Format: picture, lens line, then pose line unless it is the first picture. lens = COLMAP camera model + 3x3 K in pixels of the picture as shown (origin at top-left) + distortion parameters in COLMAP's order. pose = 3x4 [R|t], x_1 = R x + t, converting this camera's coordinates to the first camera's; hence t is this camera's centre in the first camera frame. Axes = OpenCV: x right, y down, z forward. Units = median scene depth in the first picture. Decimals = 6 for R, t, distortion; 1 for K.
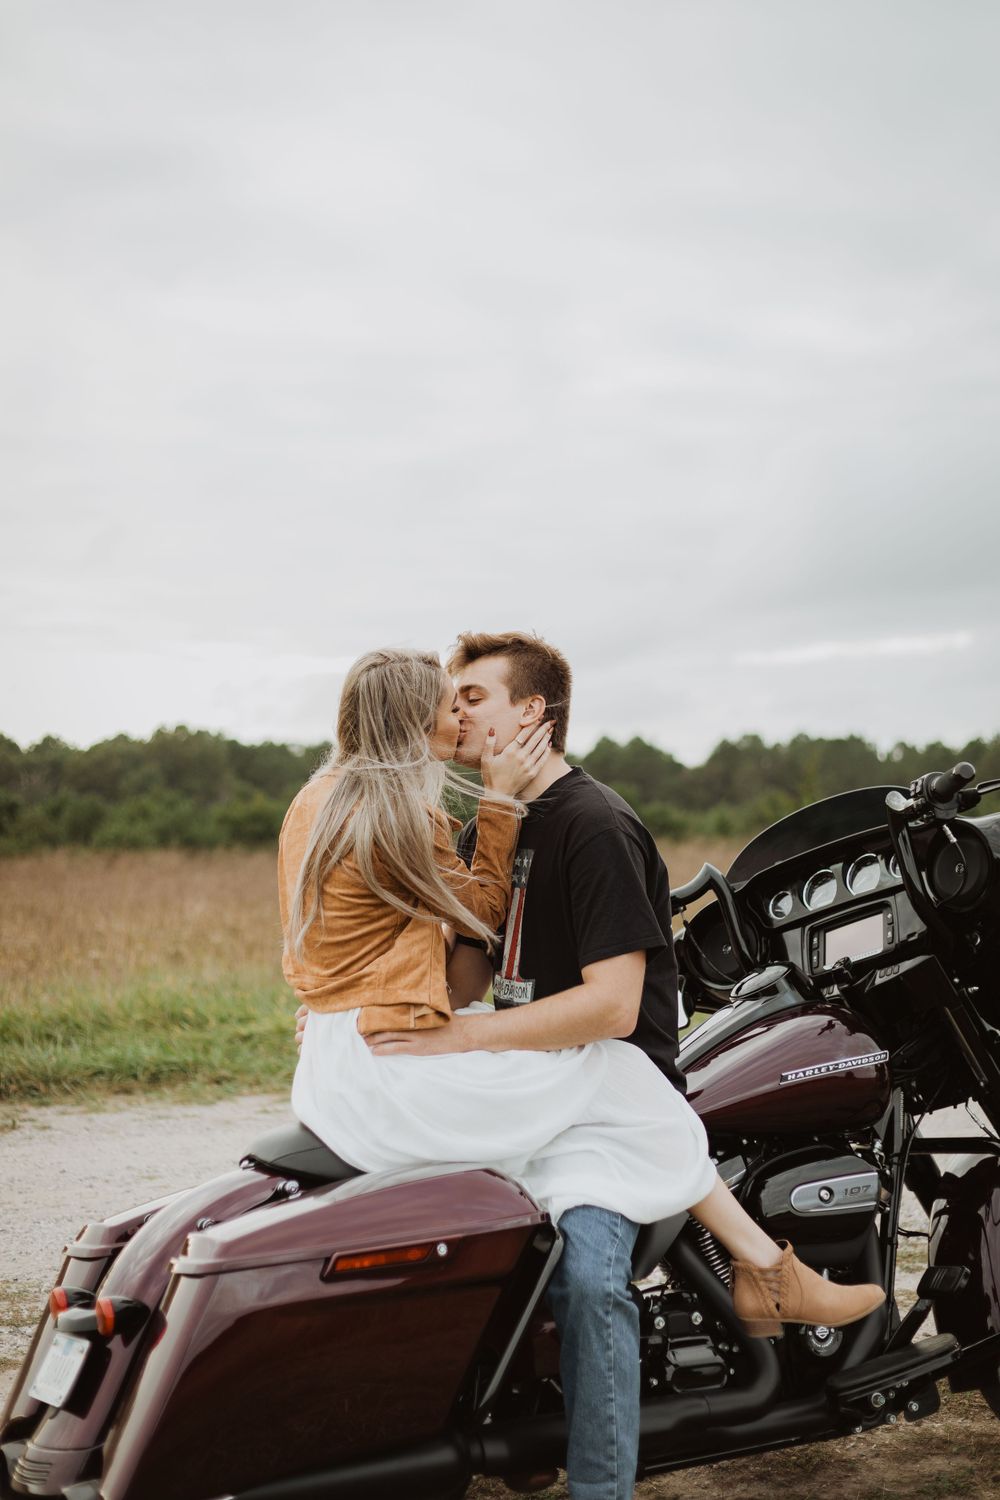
lens RADIAL K [[2123.9, 0, 497.3], [0, 2123.9, 753.7], [0, 0, 1]] dist [0.001523, -0.019086]
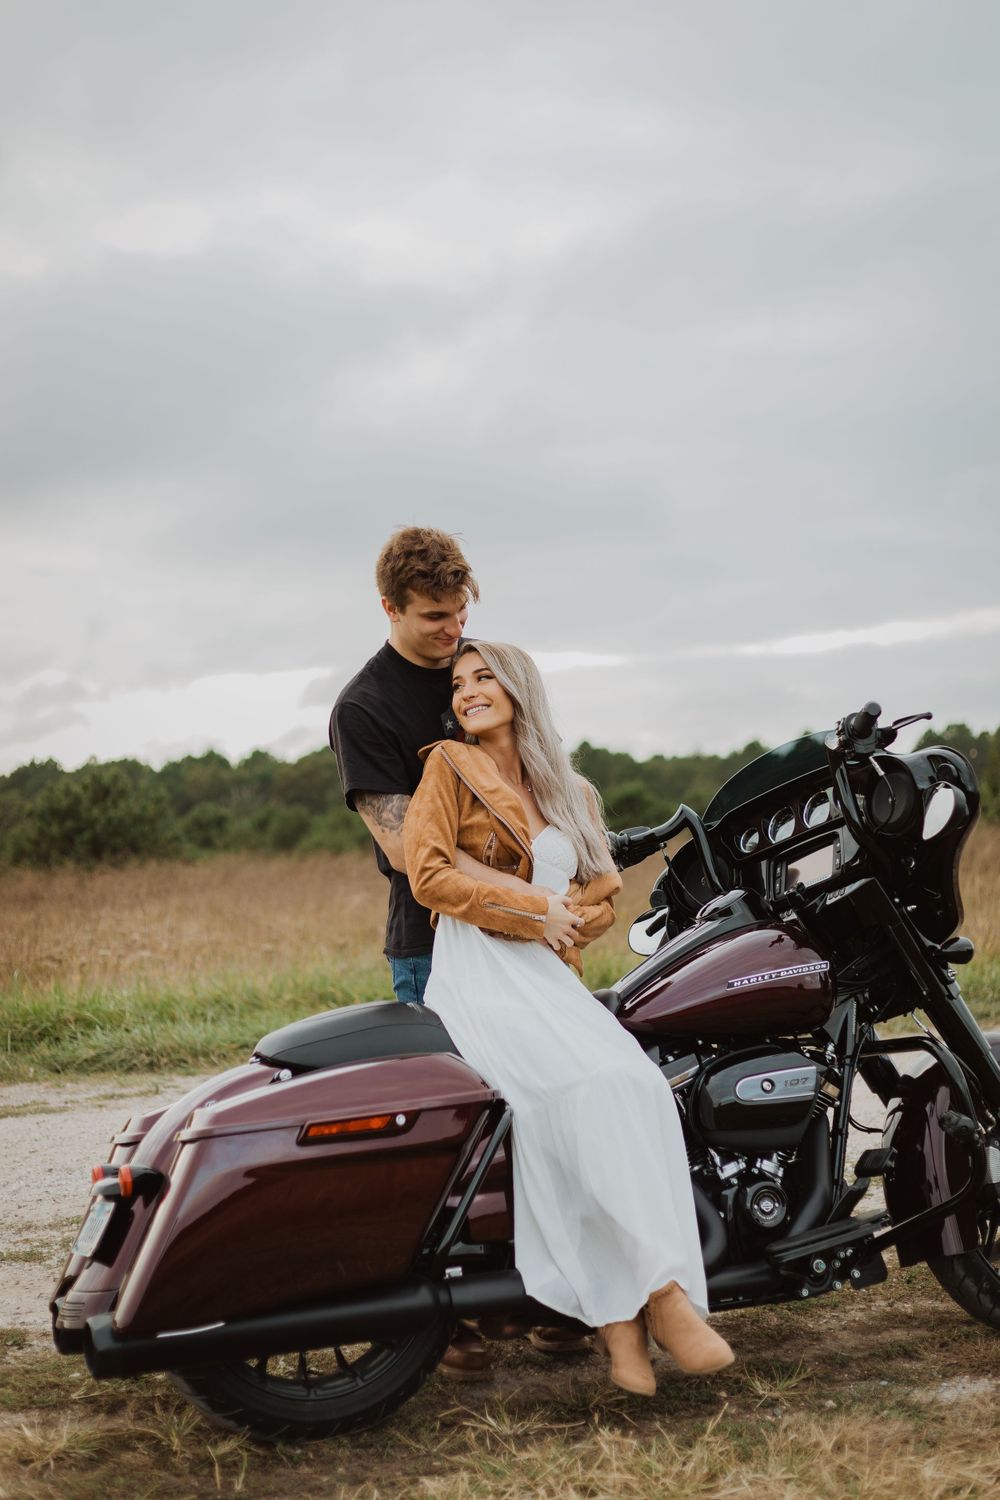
lens RADIAL K [[2156.1, 0, 500.0], [0, 2156.1, 750.0], [0, 0, 1]] dist [0.032562, 0.023839]
pose [[0.994670, -0.029485, -0.098809, 0.121085], [0.029053, 0.999561, -0.005809, 0.027861], [0.098936, 0.002907, 0.995090, -0.152744]]
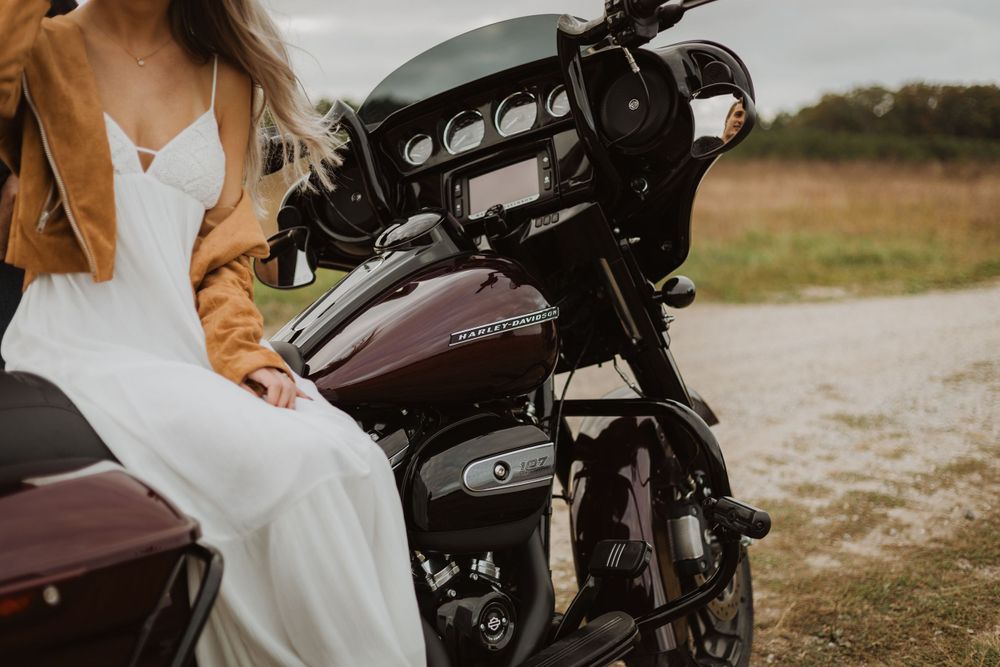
lens RADIAL K [[1437.4, 0, 500.0], [0, 1437.4, 333.5], [0, 0, 1]] dist [0.032562, 0.023839]
pose [[0.951469, -0.014008, 0.307424, -0.023781], [-0.032338, 0.988882, 0.145143, 0.061416], [-0.306040, -0.148040, 0.940438, 0.418133]]
